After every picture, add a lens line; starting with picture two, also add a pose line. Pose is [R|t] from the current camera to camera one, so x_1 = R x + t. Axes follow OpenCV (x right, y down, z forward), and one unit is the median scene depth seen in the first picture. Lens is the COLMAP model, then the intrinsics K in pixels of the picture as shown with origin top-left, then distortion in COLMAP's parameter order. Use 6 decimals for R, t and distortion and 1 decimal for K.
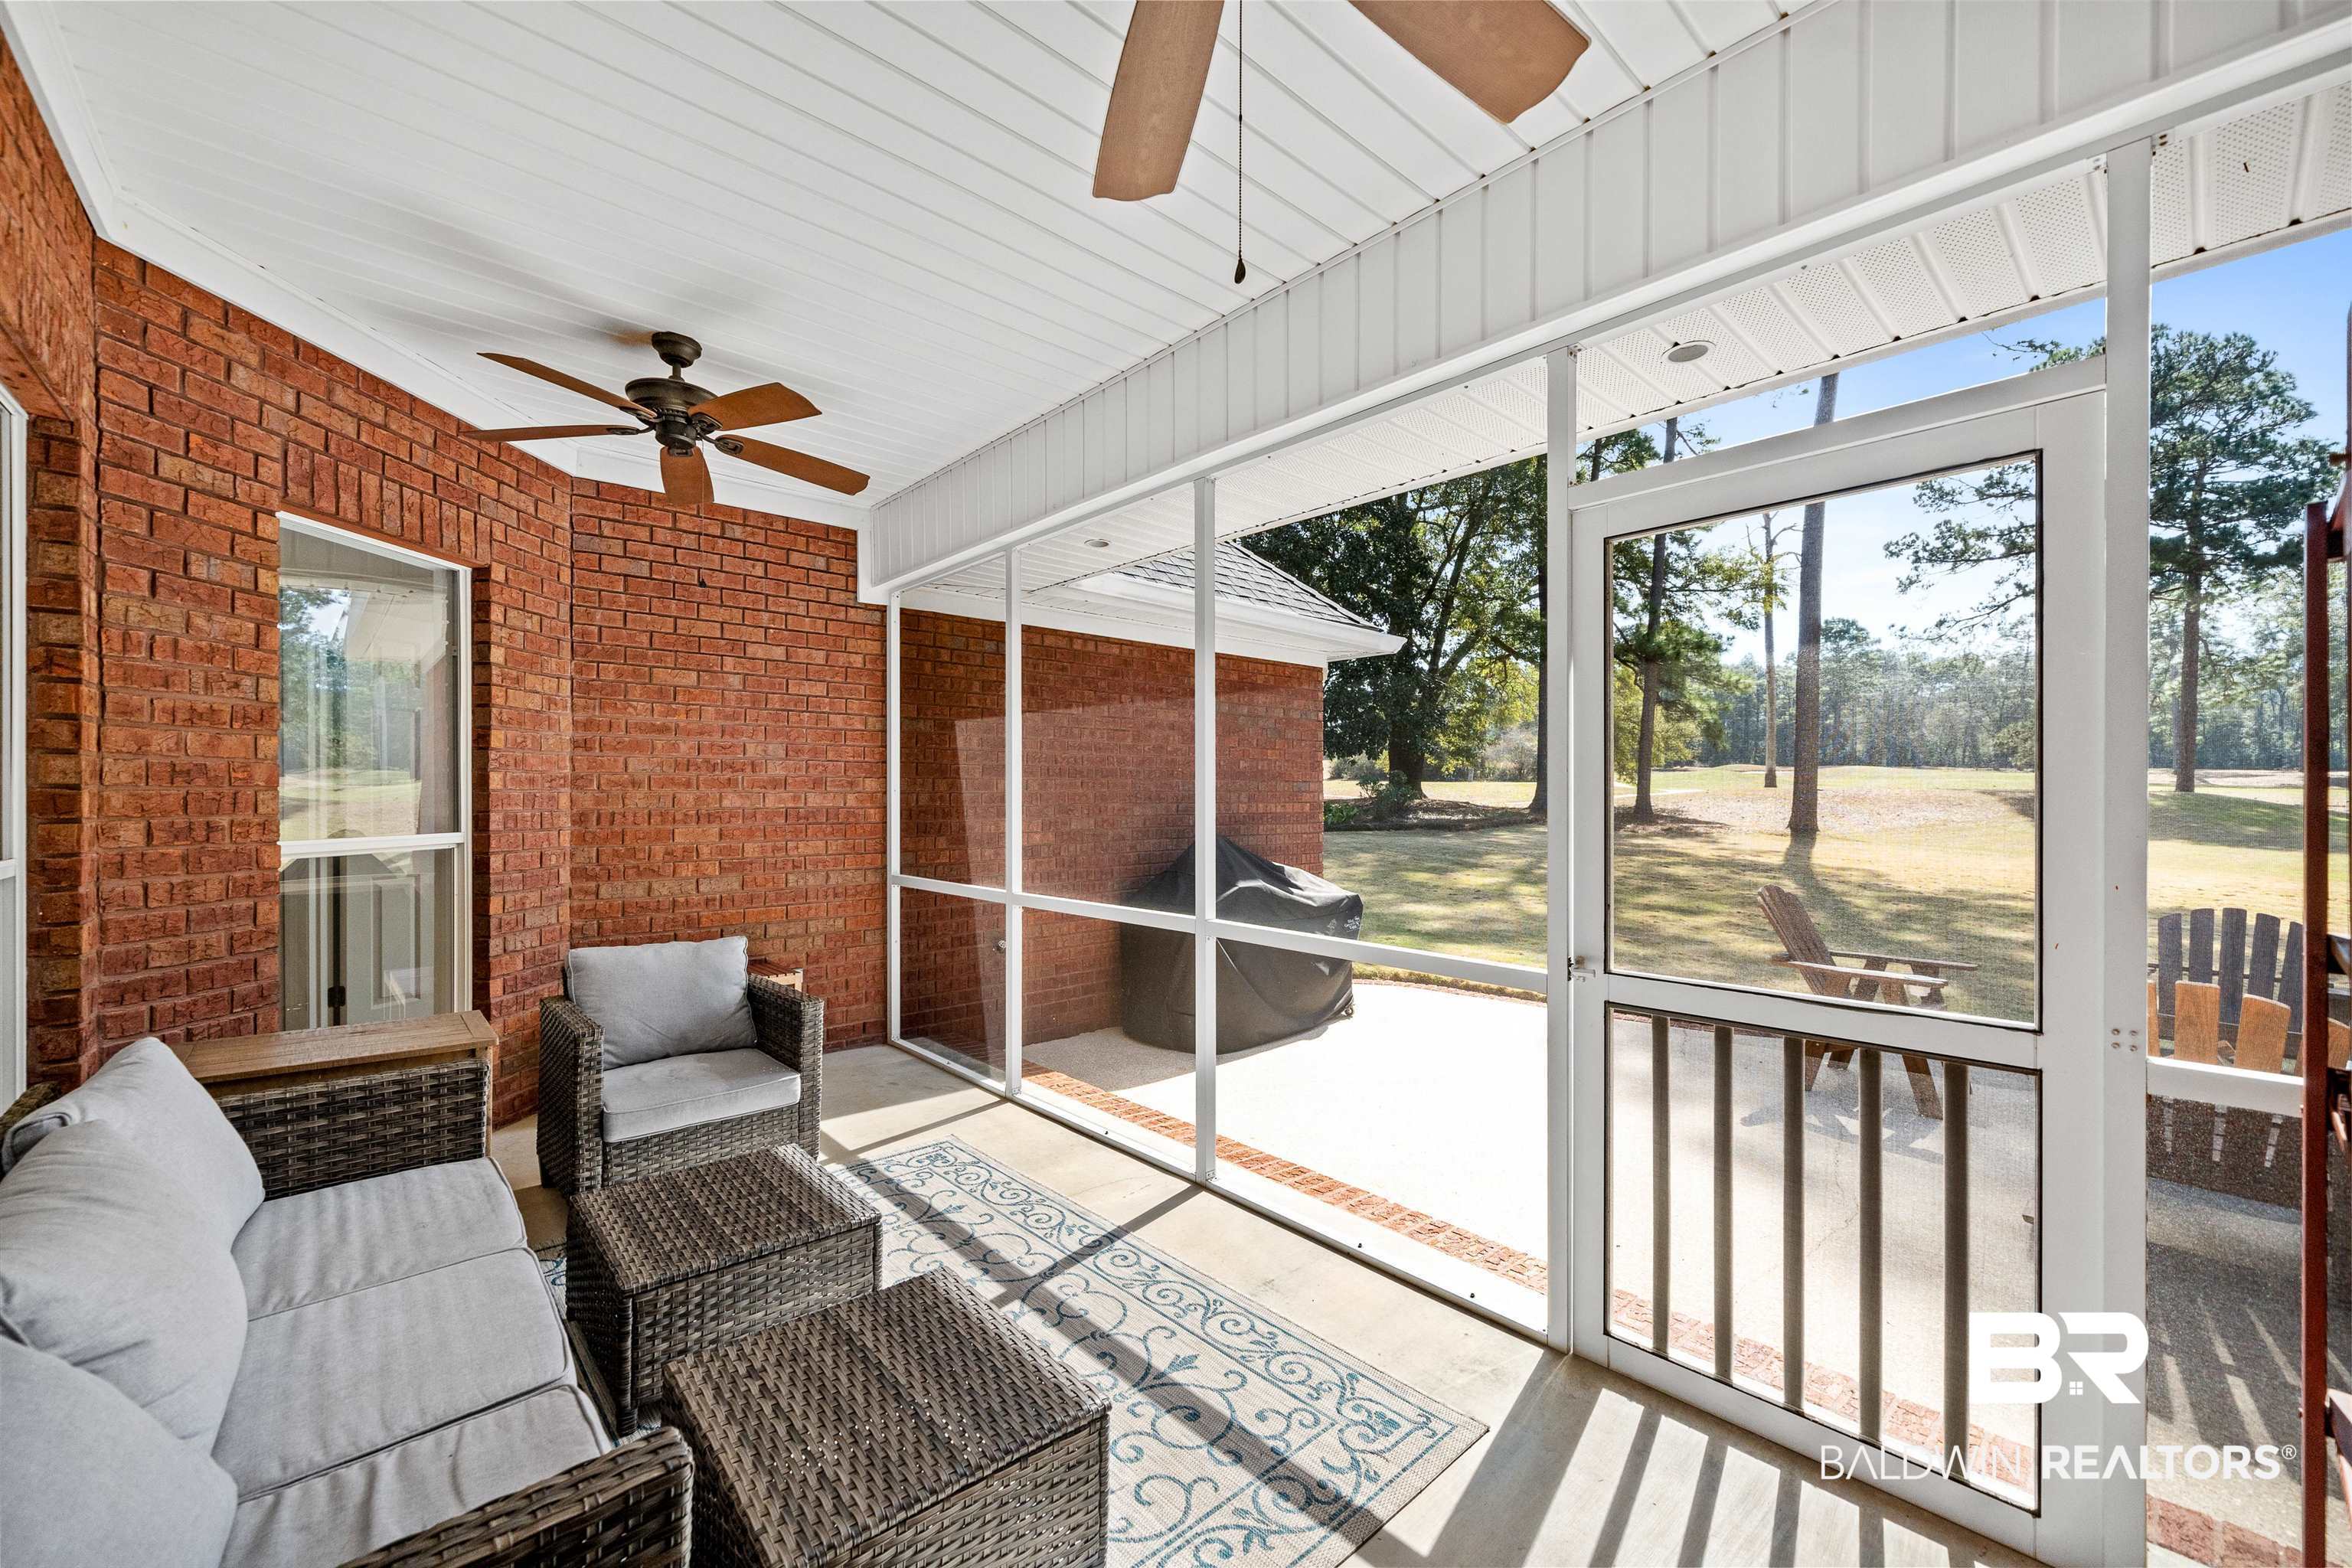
lens RADIAL K [[935.5, 0, 1185.7], [0, 935.5, 795.3], [0, 0, 1]] dist [0.003204, 0.000626]
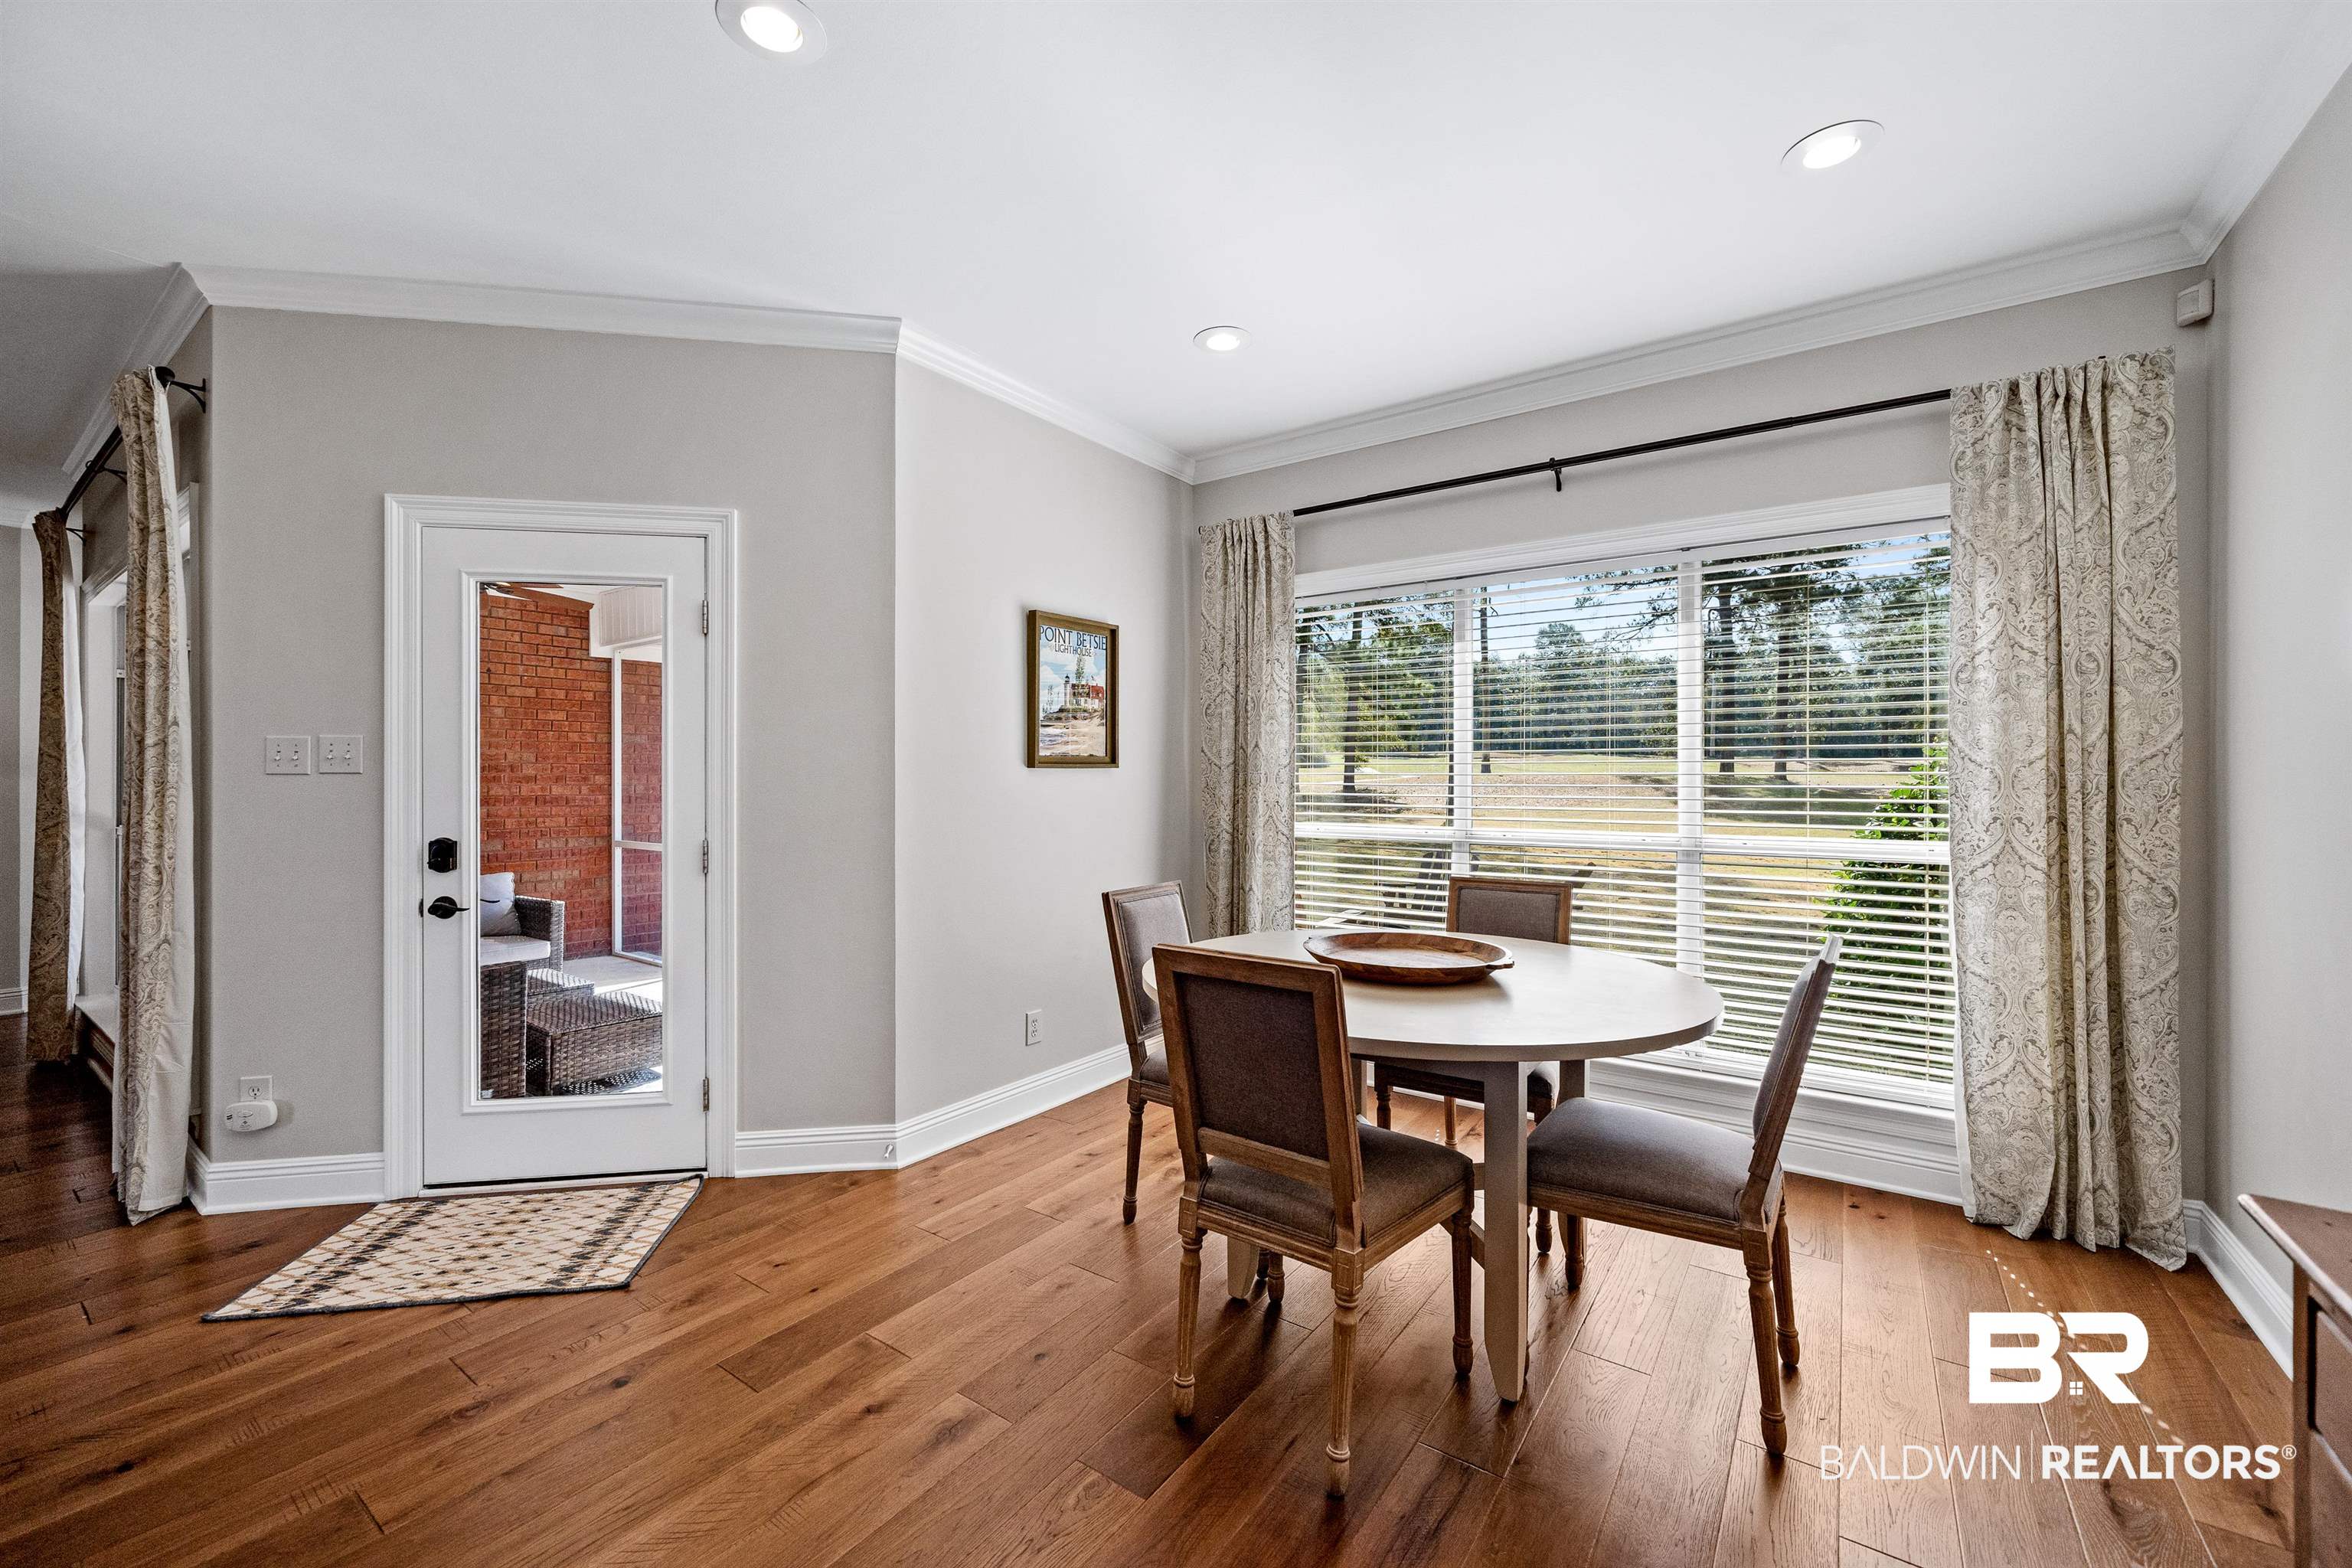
lens RADIAL K [[935.5, 0, 1168.0], [0, 935.5, 776.1], [0, 0, 1]] dist [0.003204, 0.000626]
pose [[0.979186, -0.002139, 0.202956, 0.244783], [0.003133, 0.999985, -0.004575, -0.007176], [-0.202943, 0.005115, 0.979177, -0.636864]]
